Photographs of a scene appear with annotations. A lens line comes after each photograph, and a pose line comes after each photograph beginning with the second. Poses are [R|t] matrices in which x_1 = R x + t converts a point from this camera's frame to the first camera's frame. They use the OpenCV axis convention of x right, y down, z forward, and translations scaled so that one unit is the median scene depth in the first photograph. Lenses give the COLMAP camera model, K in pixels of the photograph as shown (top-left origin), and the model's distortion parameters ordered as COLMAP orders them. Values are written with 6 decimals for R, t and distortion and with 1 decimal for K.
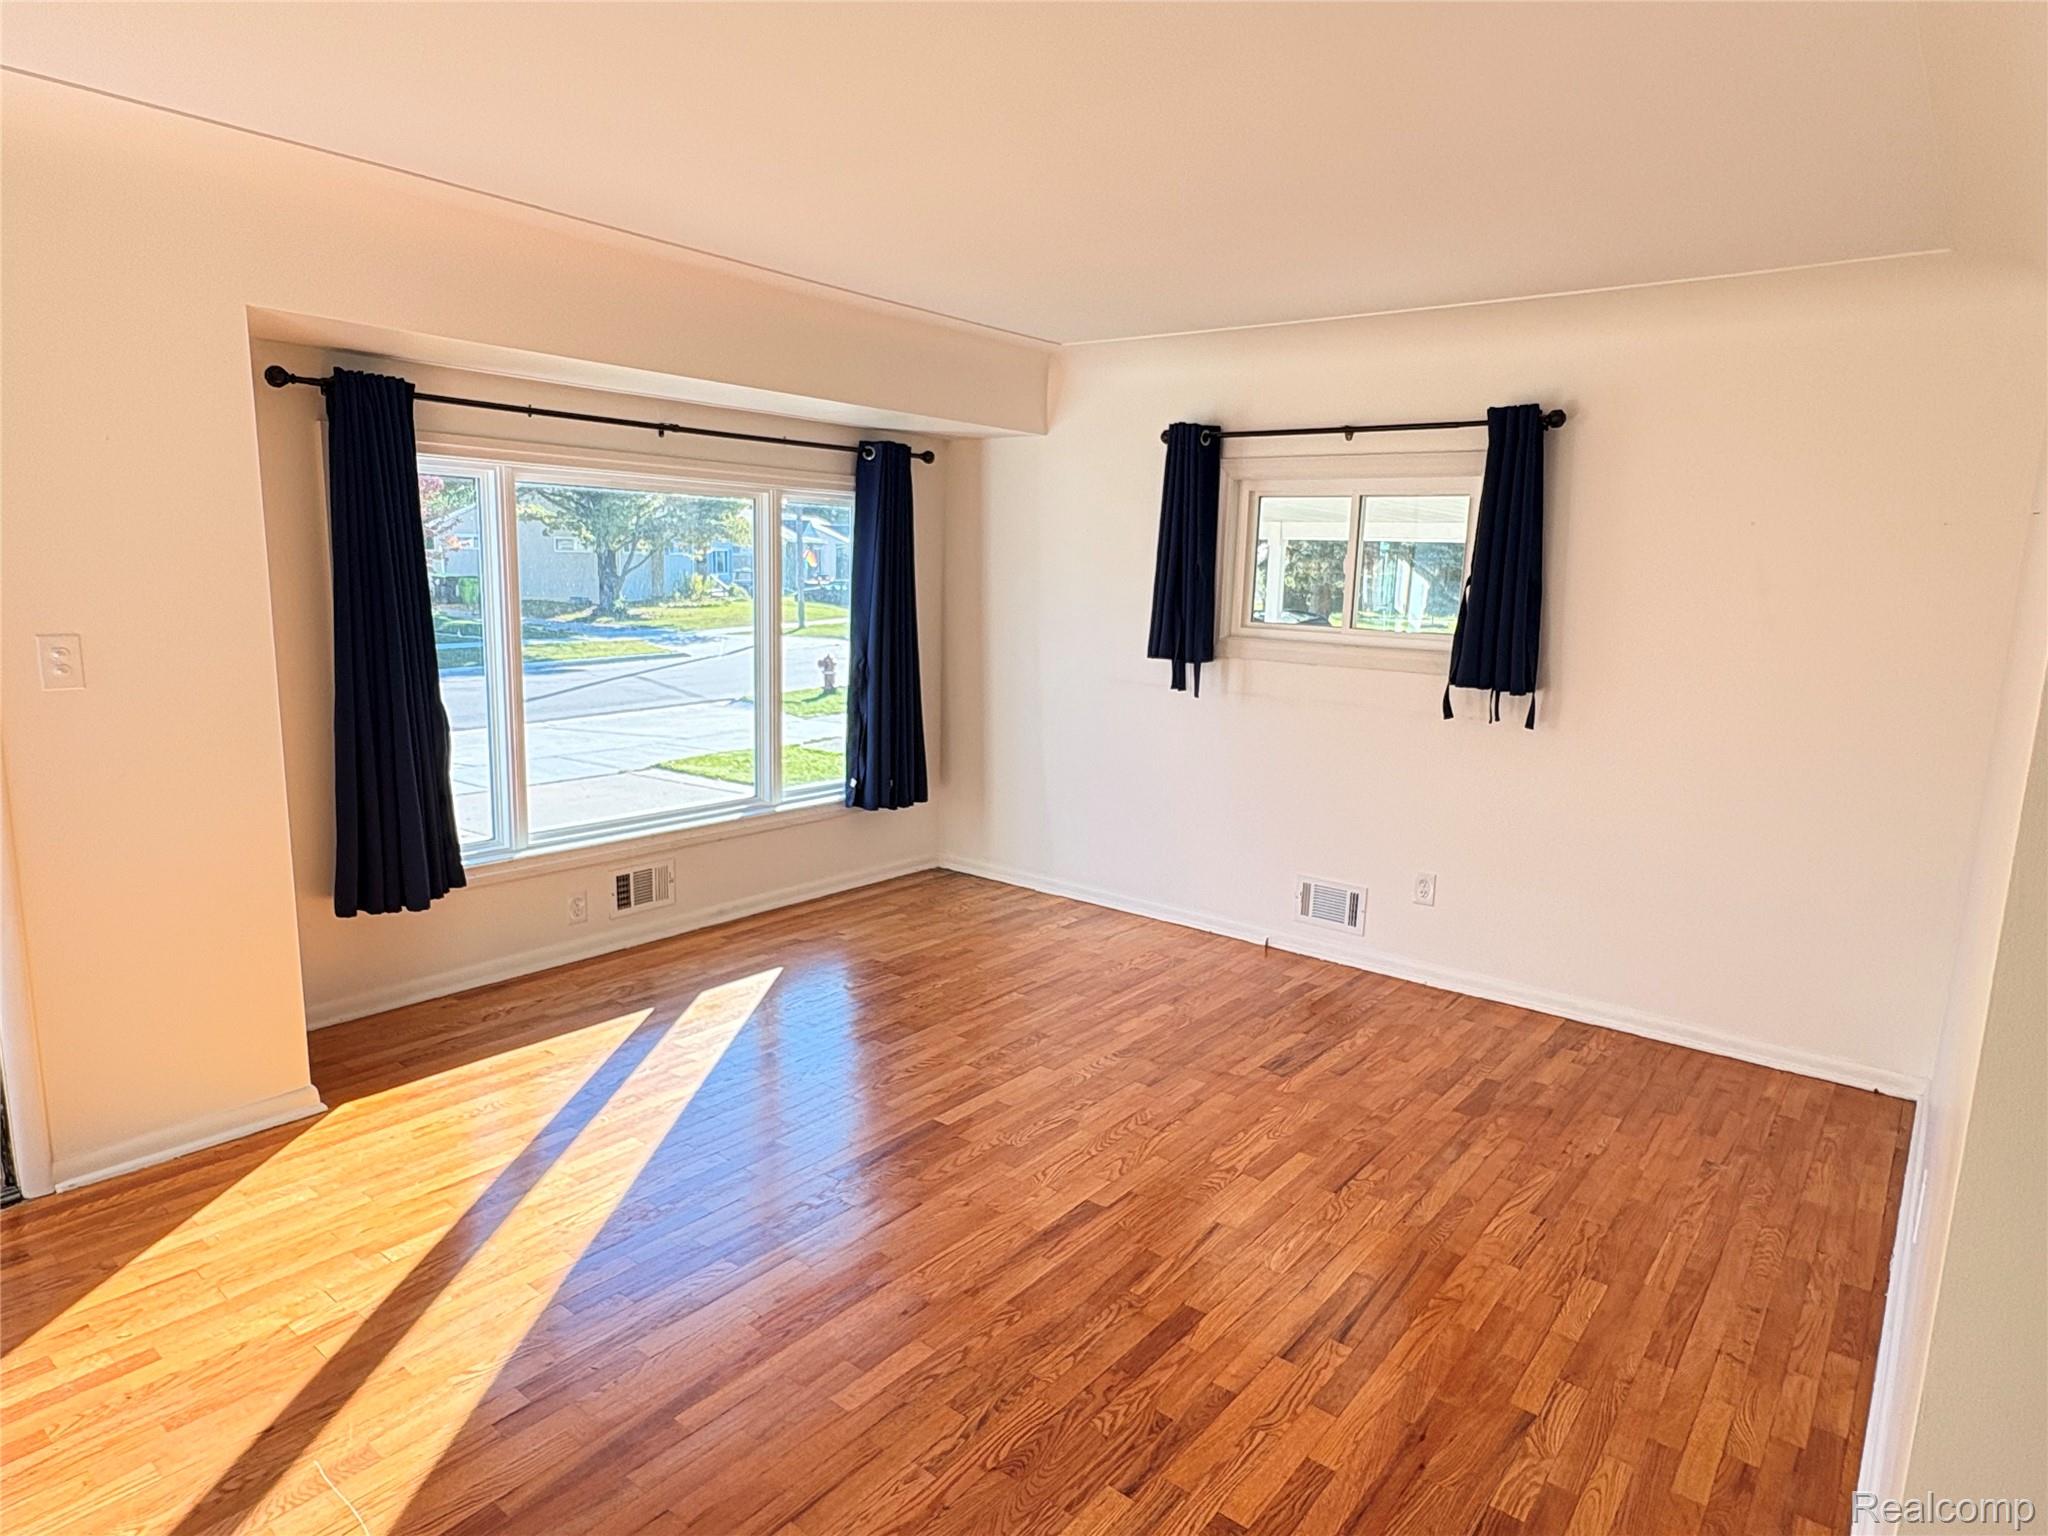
lens RADIAL K [[1204.9, 0, 1024.7], [0, 1204.9, 761.2], [0, 0, 1]] dist [-0.000186, 0.000106]
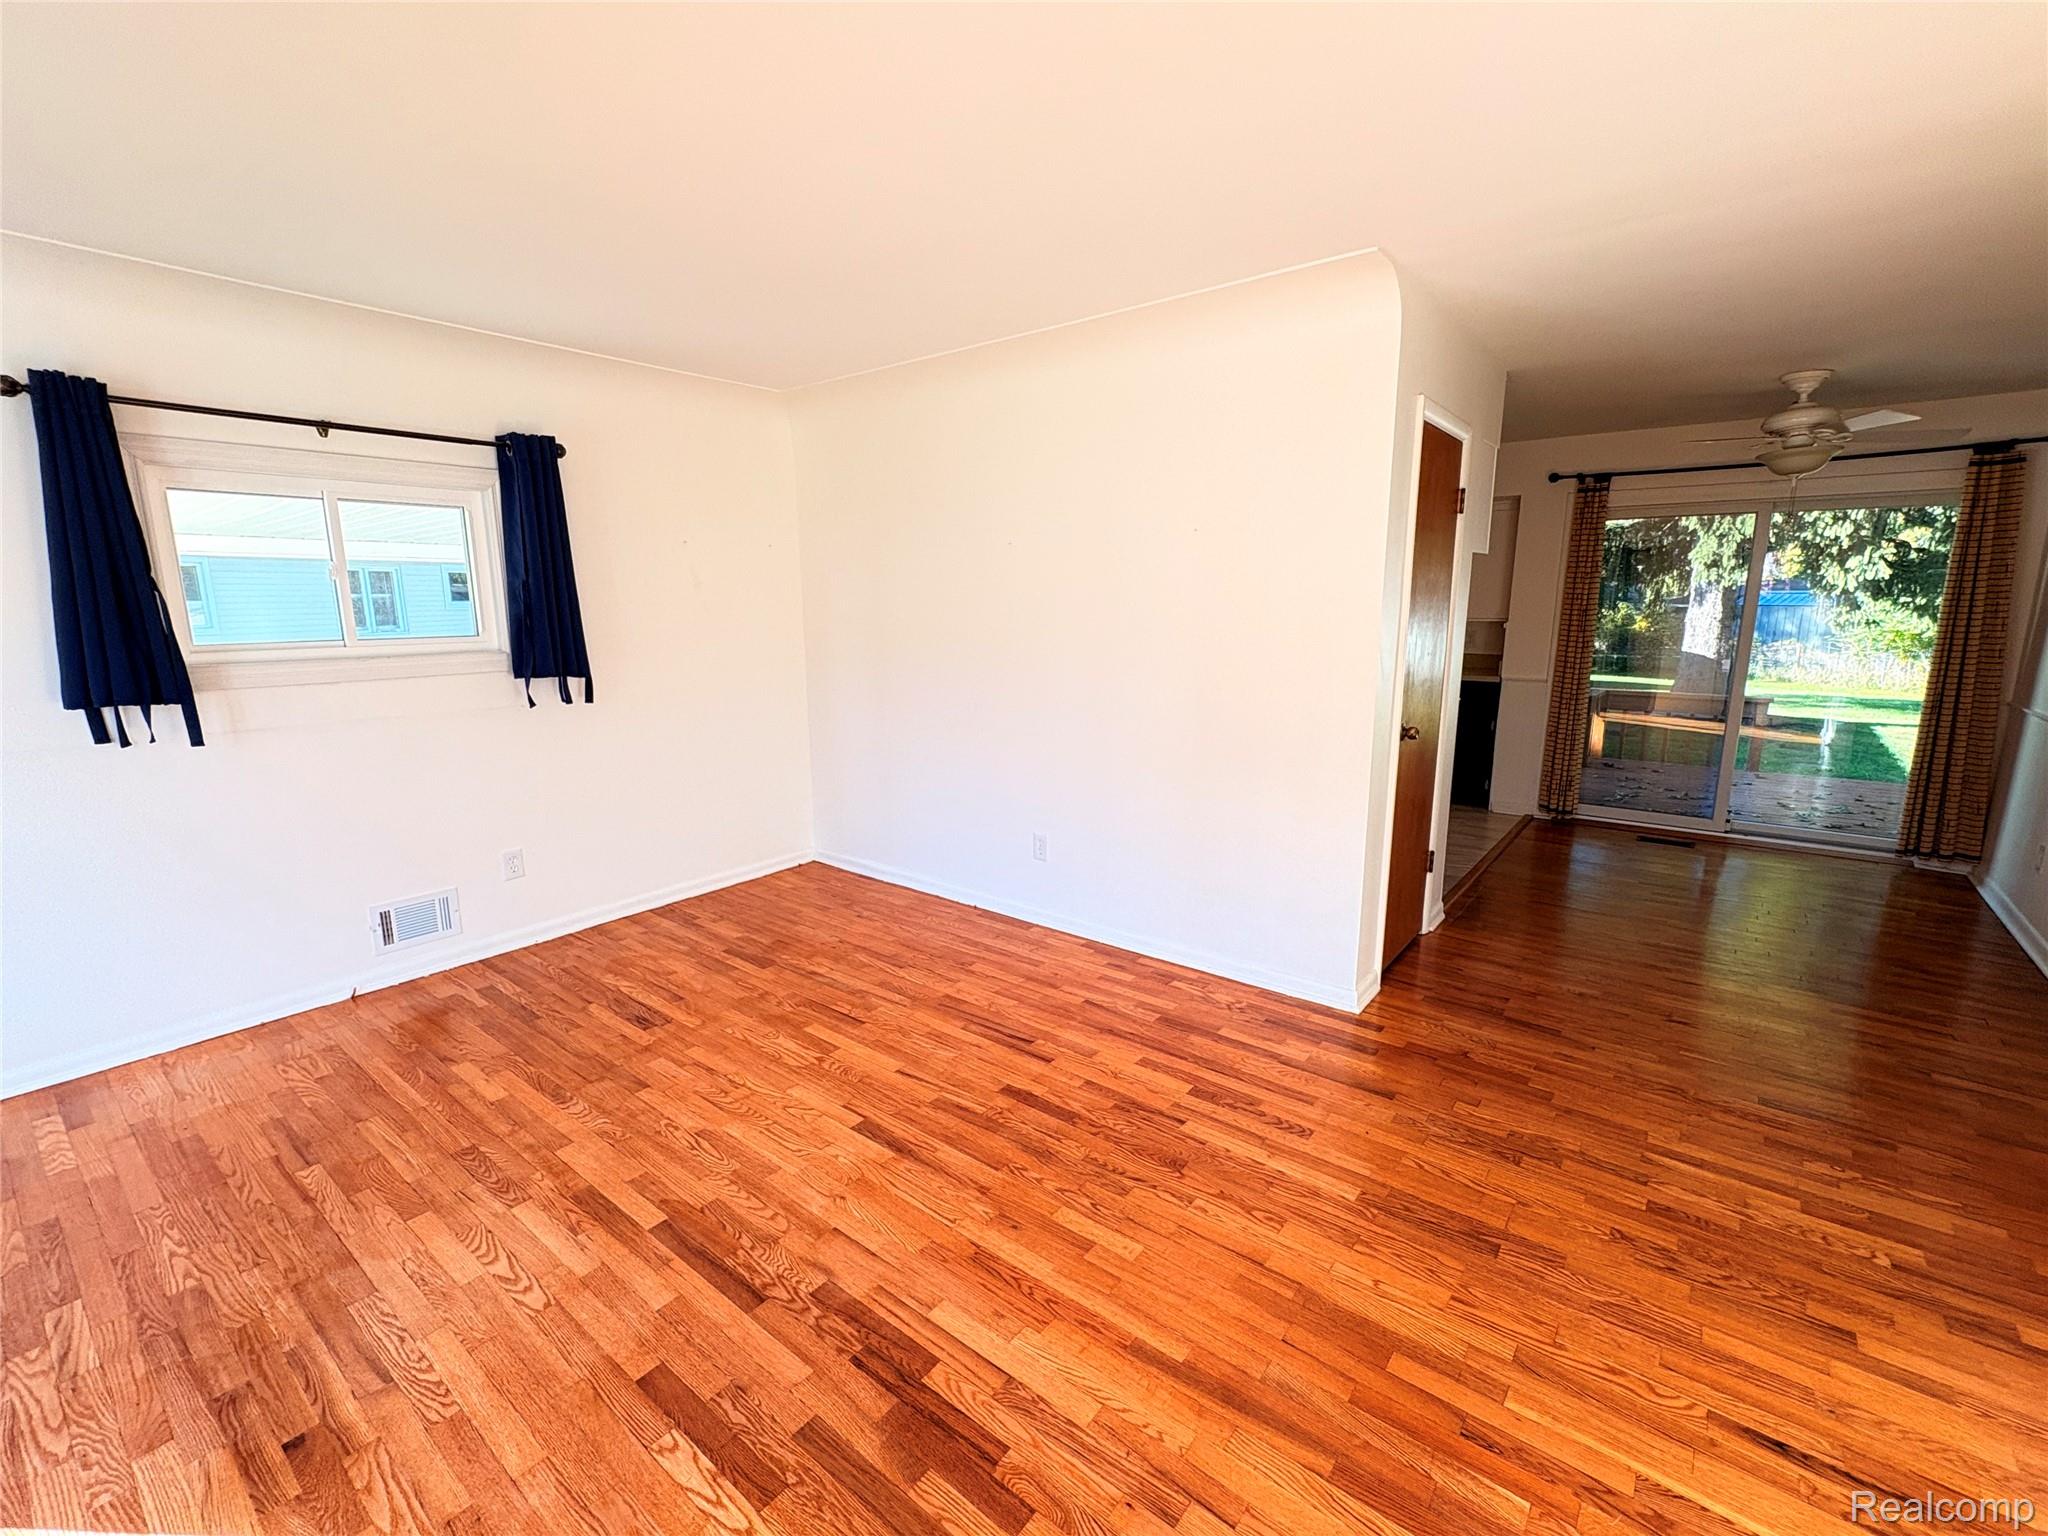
lens RADIAL K [[890.8, 0, 1021.9], [0, 890.8, 769.8], [0, 0, 1]] dist [0.000509, 0.000028]
pose [[-0.001664, -0.223098, 0.974795, -0.571252], [0.171444, 0.960299, 0.220073, -0.100052], [-0.985193, 0.167488, 0.036651, 0.613499]]
